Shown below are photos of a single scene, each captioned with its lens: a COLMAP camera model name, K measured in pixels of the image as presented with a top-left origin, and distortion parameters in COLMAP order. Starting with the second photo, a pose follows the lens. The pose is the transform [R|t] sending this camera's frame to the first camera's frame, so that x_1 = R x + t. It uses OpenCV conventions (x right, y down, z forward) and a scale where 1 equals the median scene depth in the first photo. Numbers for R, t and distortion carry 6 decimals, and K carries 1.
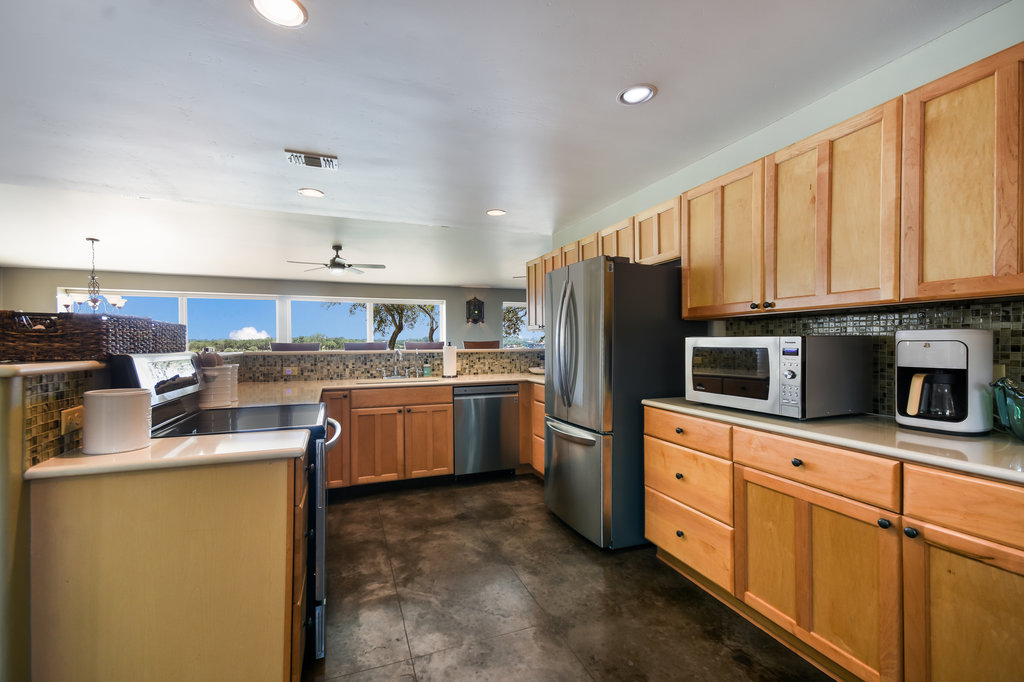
lens RADIAL K [[448.3, 0, 514.6], [0, 448.3, 353.8], [0, 0, 1]] dist [0.004695, 0.000081]
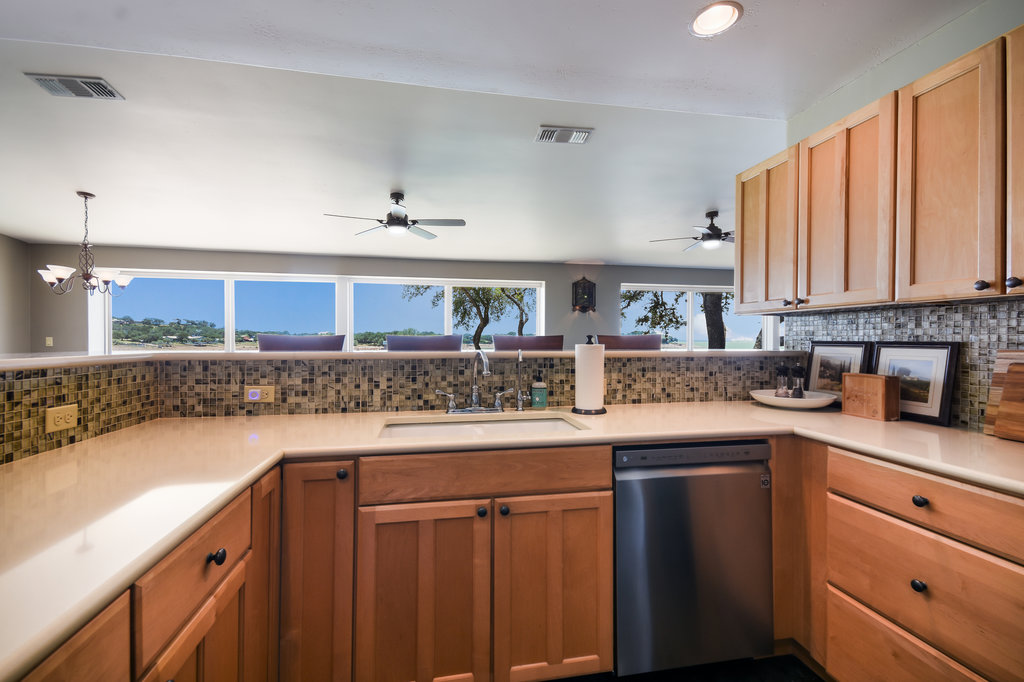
lens RADIAL K [[448.3, 0, 512.0], [0, 448.3, 341.6], [0, 0, 1]] dist [0.004695, 0.000081]
pose [[0.981826, 0.009741, -0.189535, -0.132725], [-0.013026, 0.999786, -0.016096, -0.011043], [0.189338, 0.018273, 0.981742, 0.521069]]
